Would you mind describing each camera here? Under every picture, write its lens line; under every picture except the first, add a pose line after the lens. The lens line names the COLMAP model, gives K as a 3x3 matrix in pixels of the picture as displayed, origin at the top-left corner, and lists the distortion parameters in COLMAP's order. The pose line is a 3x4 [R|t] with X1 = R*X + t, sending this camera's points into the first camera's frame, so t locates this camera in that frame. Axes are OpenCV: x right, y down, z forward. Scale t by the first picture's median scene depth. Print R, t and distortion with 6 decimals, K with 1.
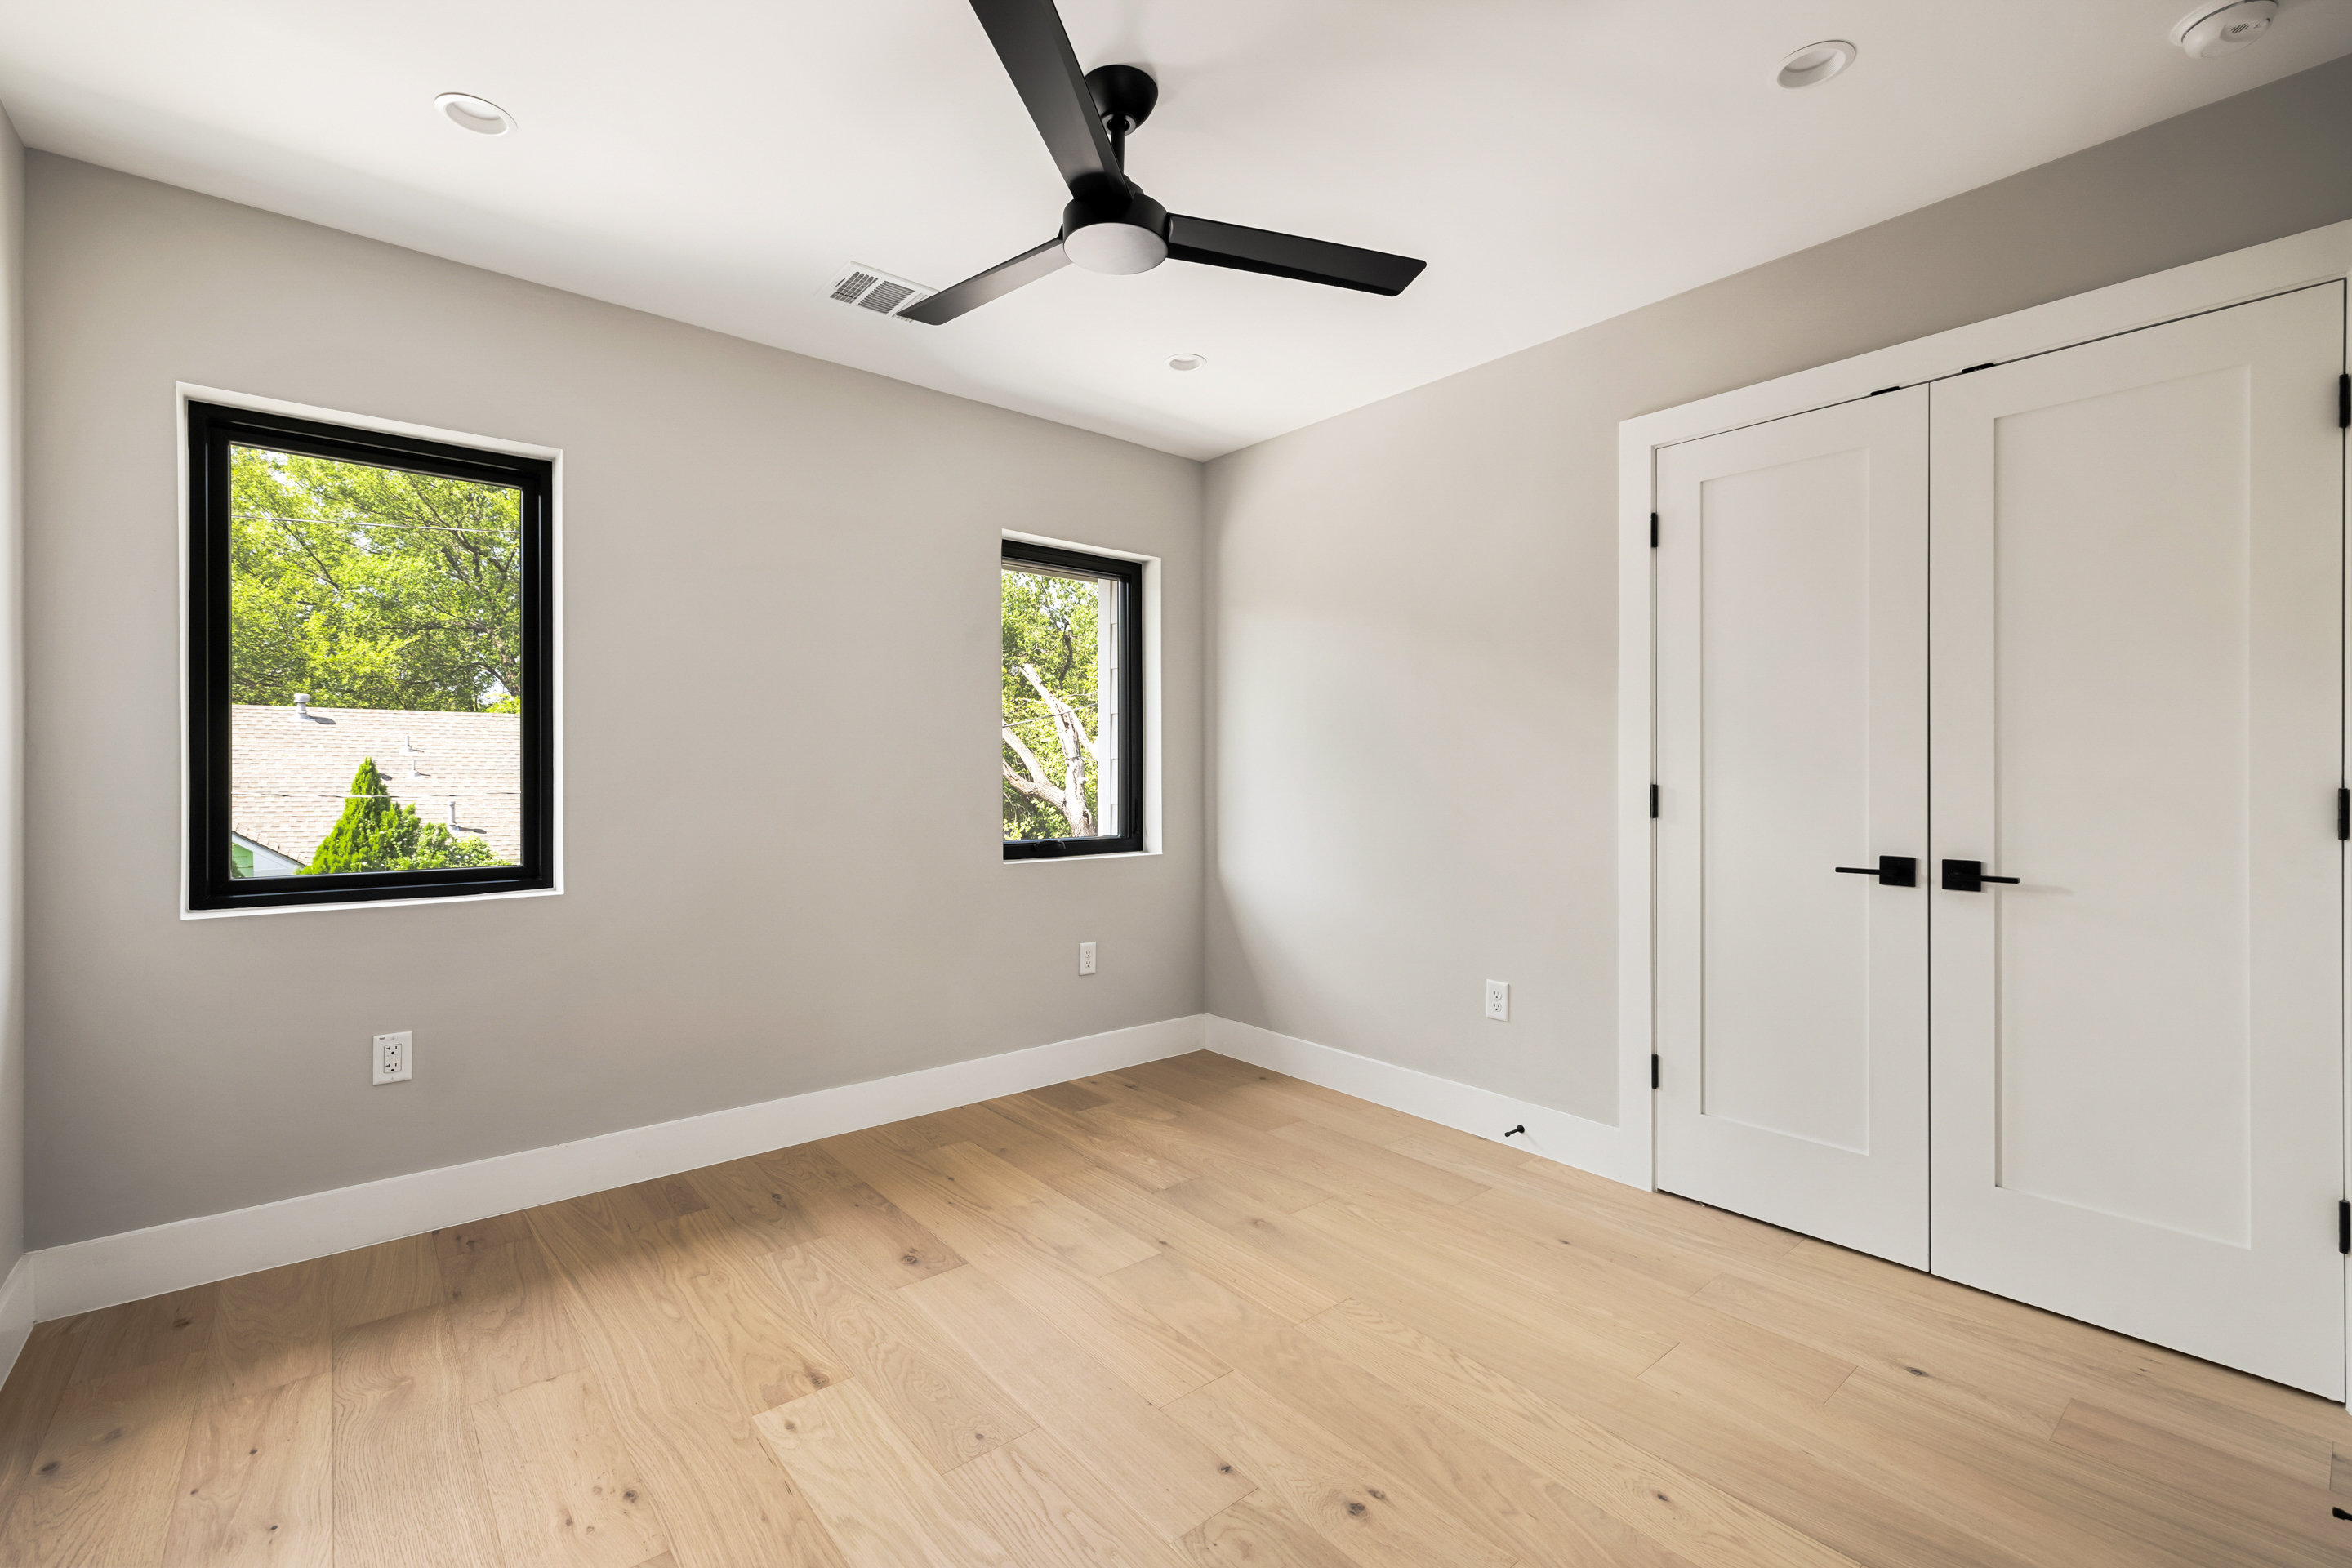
lens RADIAL K [[1012.3, 0, 1176.0], [0, 1012.3, 784.0], [0, 0, 1]] dist [0.016460, -0.000042]
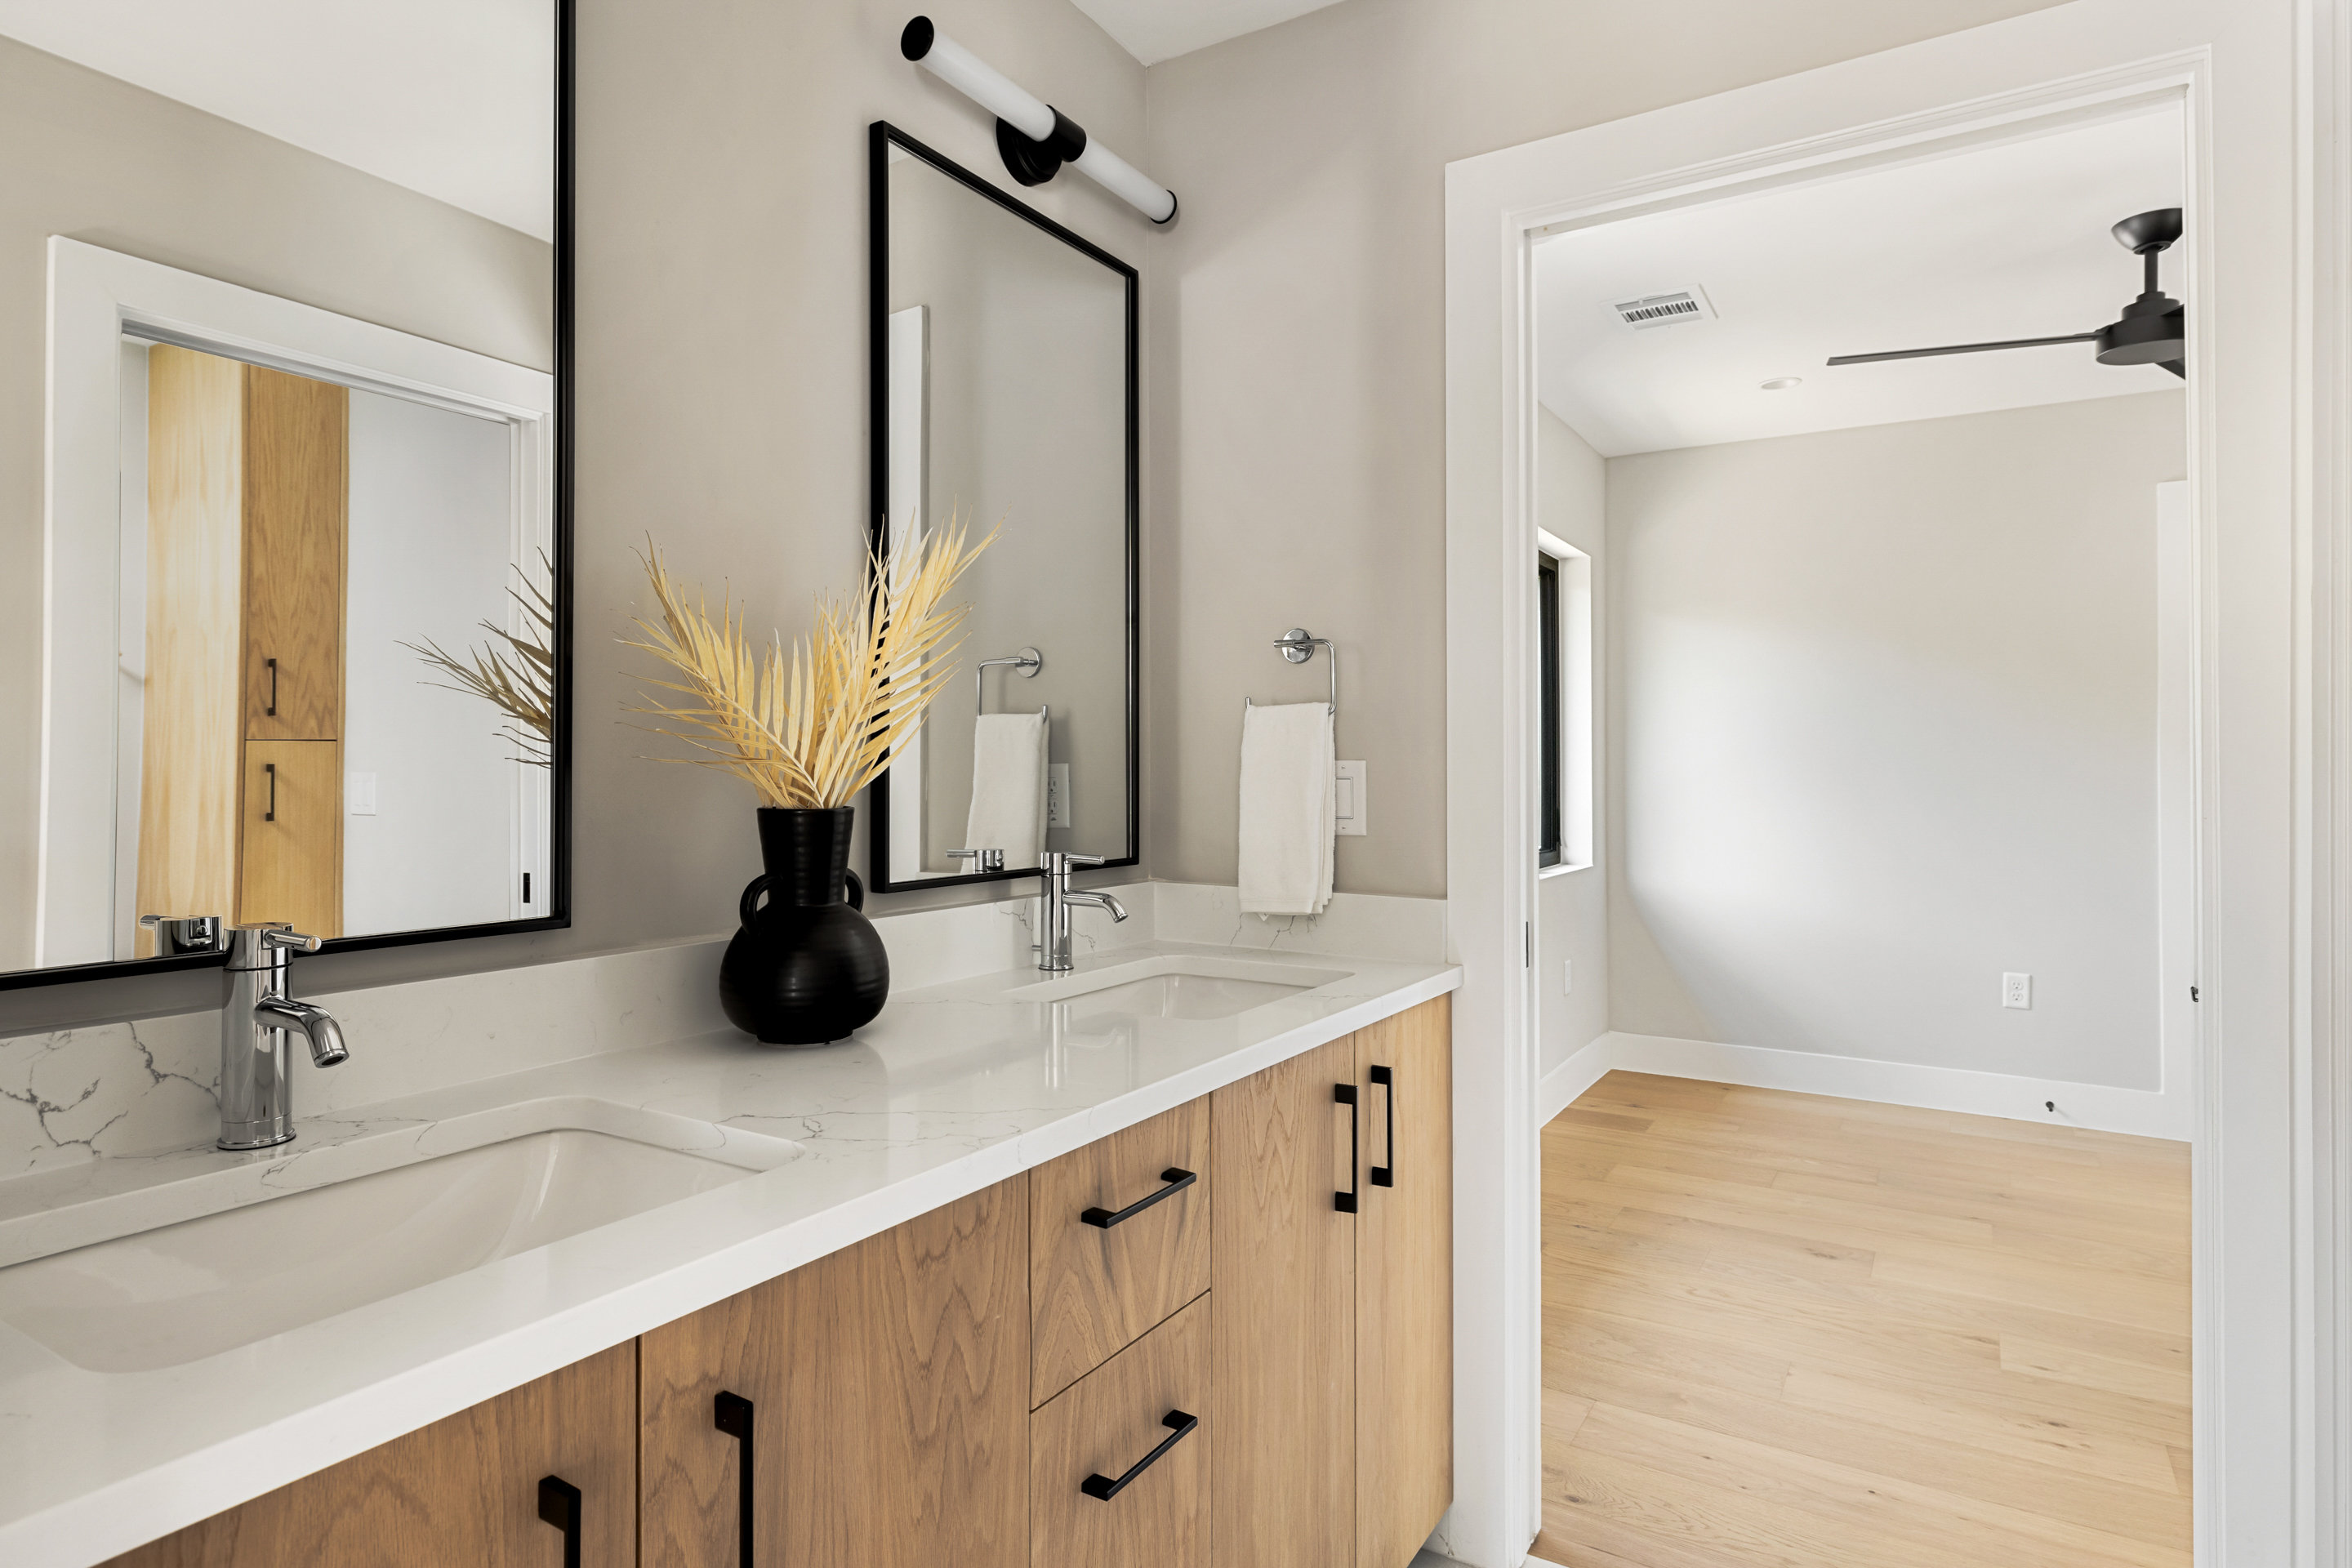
lens RADIAL K [[1268.7, 0, 1176.0], [0, 1268.7, 784.0], [0, 0, 1]] dist [-0.004140, -0.001915]
pose [[0.946214, 0.002945, 0.323529, -1.023858], [-0.001992, 0.999993, -0.003277, -0.004637], [-0.323537, 0.002456, 0.946212, -0.003615]]
